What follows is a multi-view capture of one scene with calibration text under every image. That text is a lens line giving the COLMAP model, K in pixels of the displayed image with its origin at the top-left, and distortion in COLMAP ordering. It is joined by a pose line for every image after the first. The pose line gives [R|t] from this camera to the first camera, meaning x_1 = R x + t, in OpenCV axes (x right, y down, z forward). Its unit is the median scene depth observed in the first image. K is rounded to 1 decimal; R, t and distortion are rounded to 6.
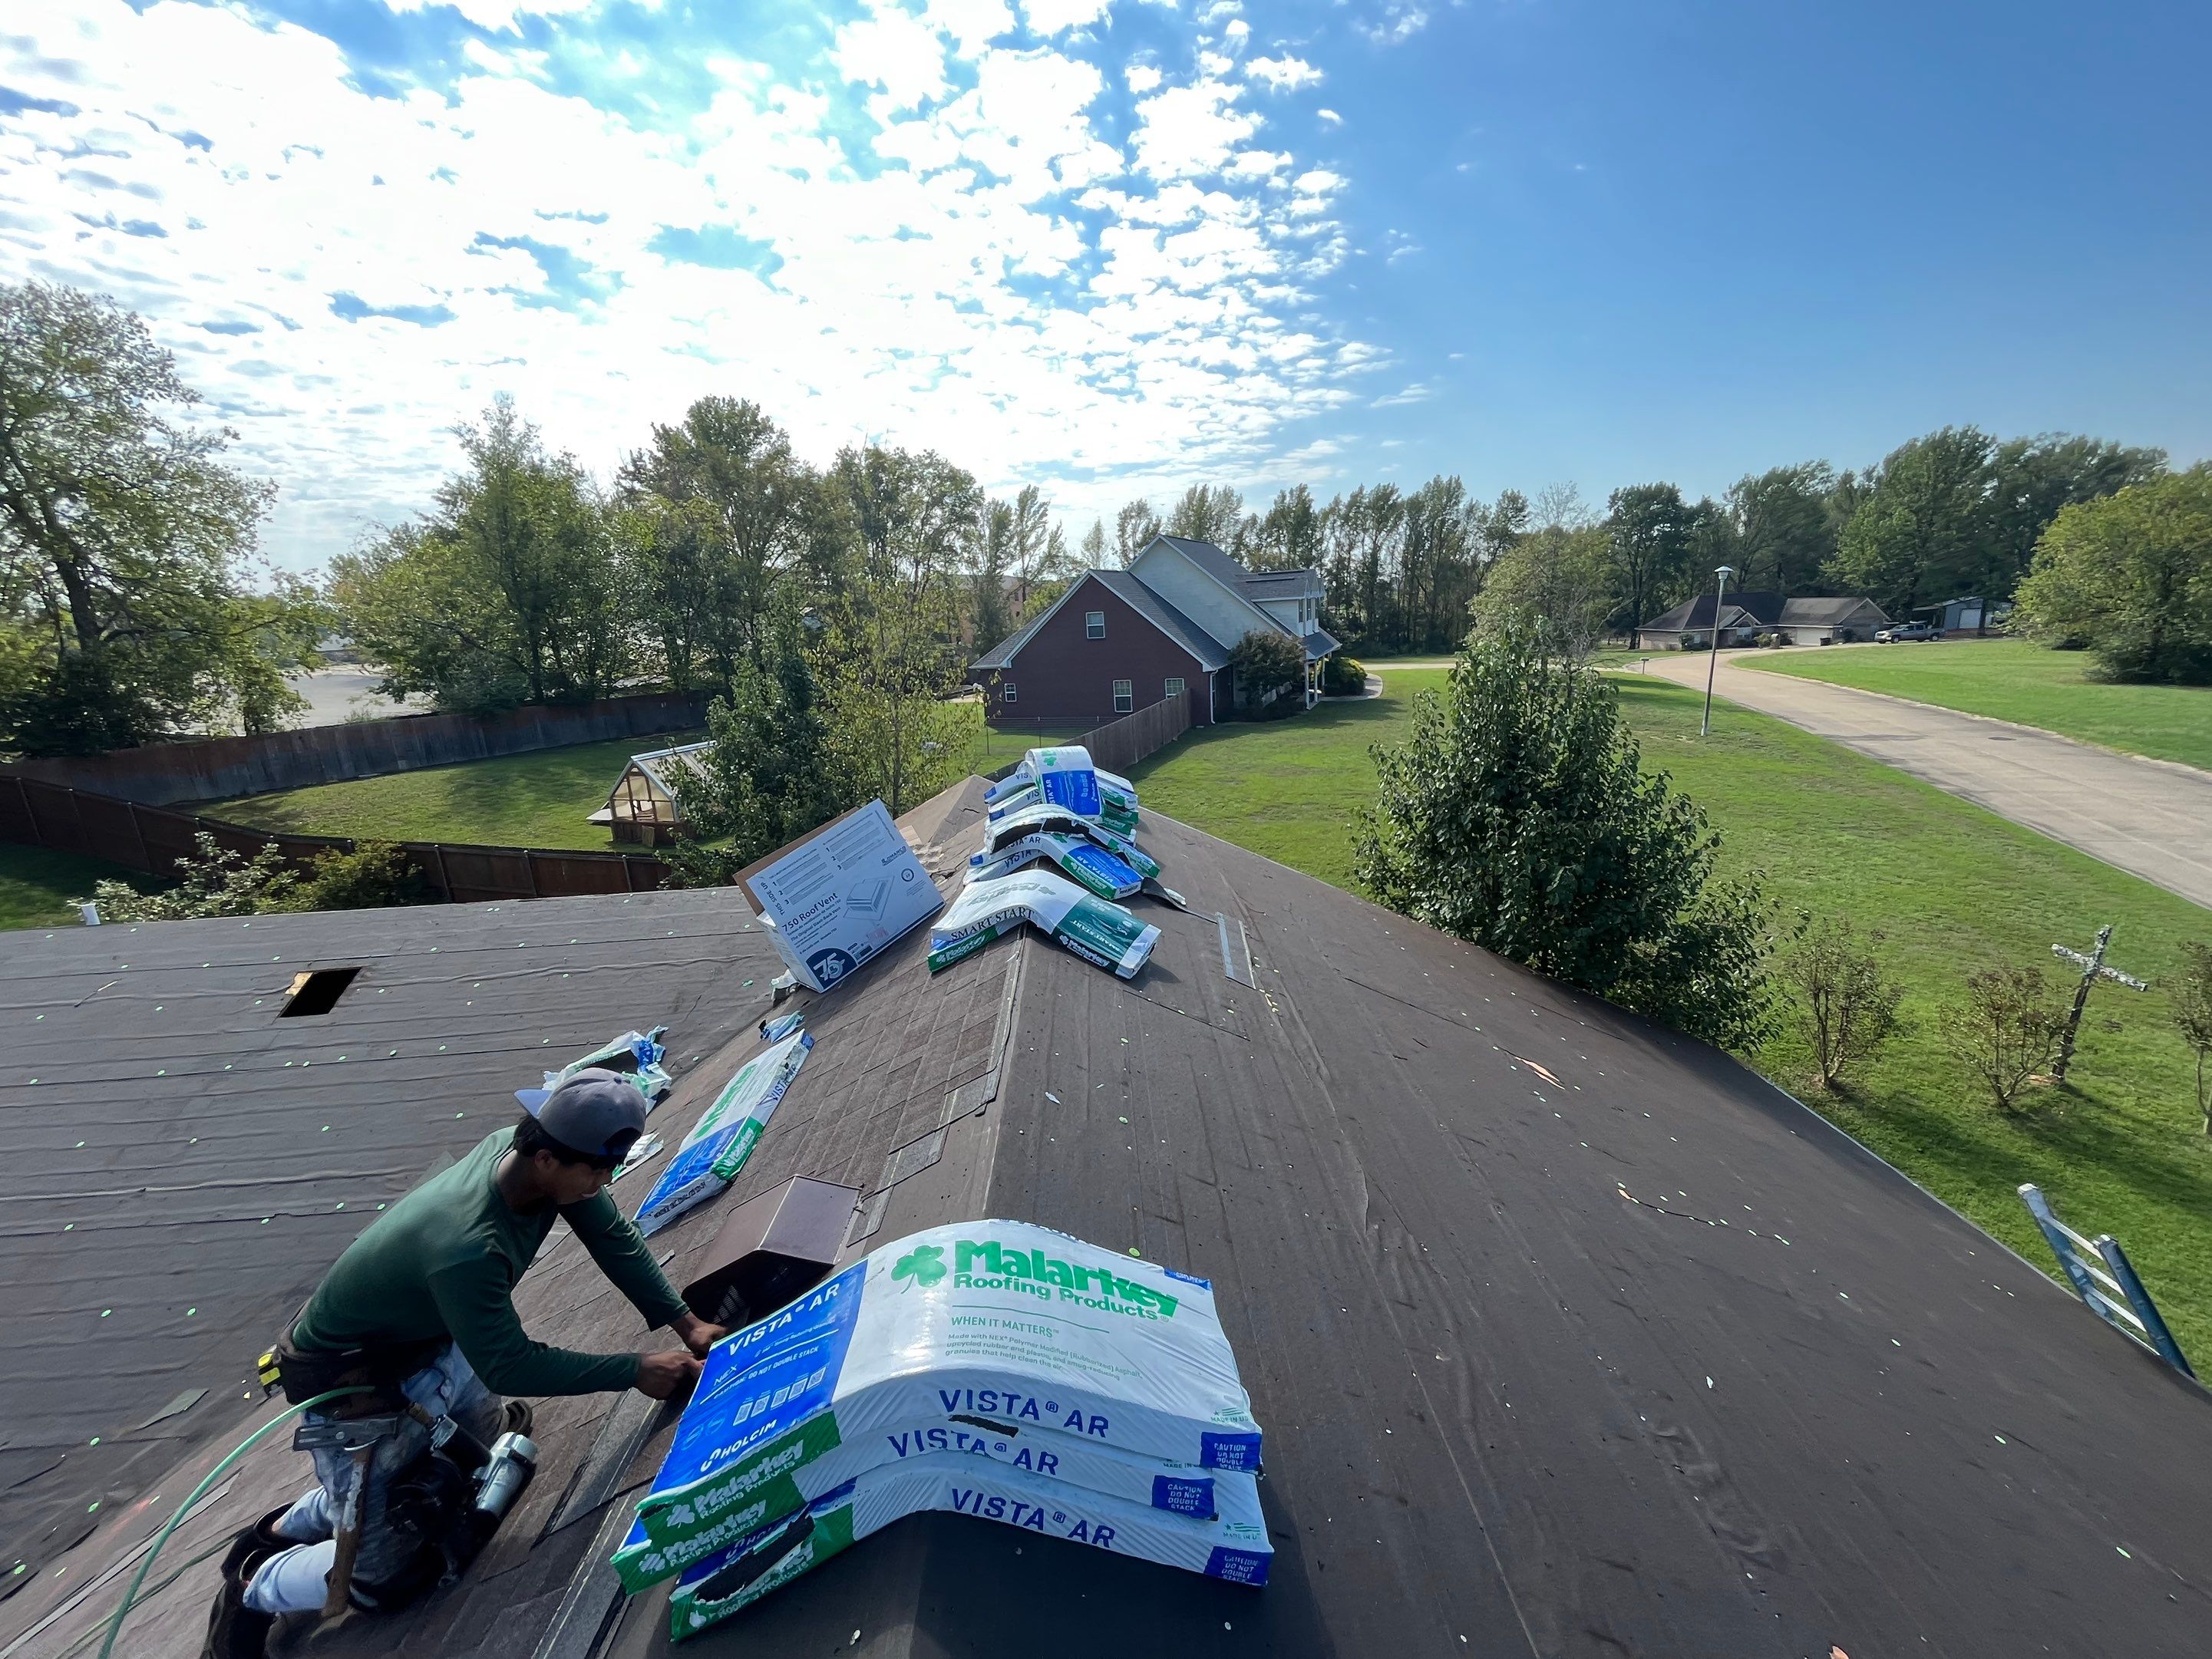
lens RADIAL K [[902.3, 0, 1106.0], [0, 902.3, 829.5], [0, 0, 1]] dist [0.005923, -0.002315]
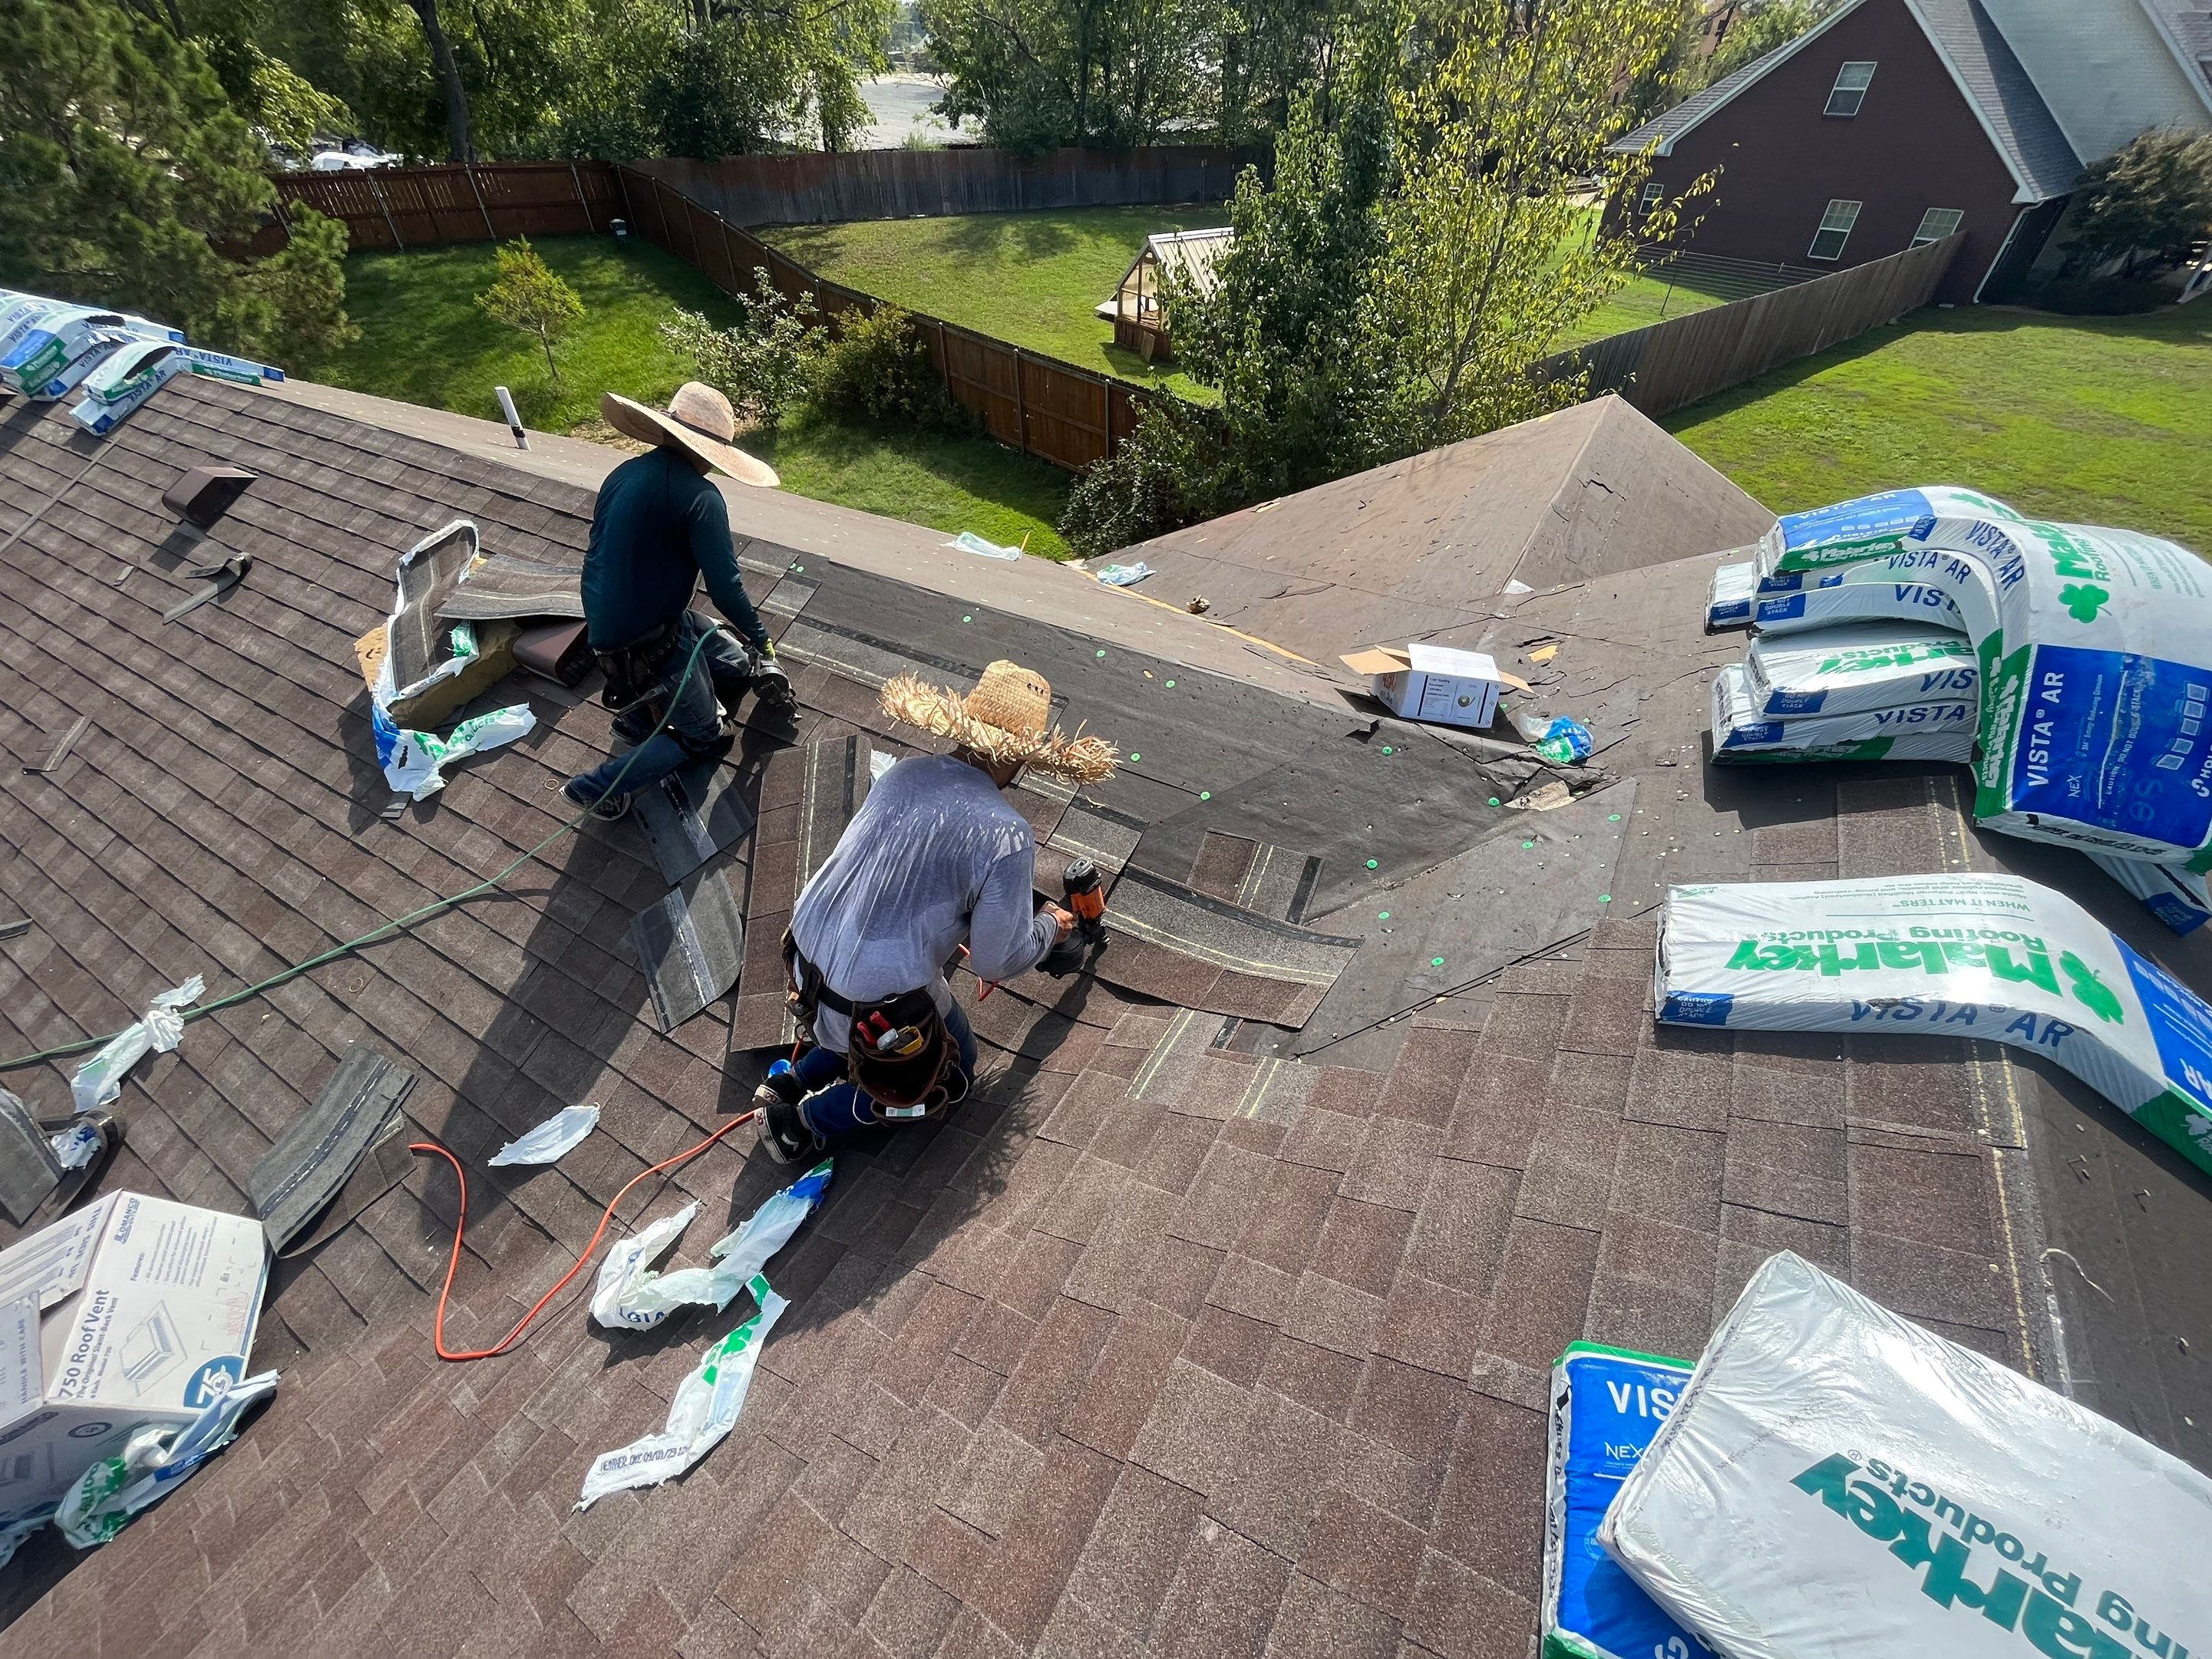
lens RADIAL K [[902.3, 0, 1106.0], [0, 902.3, 829.5], [0, 0, 1]] dist [0.005923, -0.002315]
pose [[0.849782, 0.384752, -0.360329, -0.042212], [-0.174339, 0.850229, 0.496706, -0.021433], [0.497470, -0.359272, 0.789586, 0.114048]]
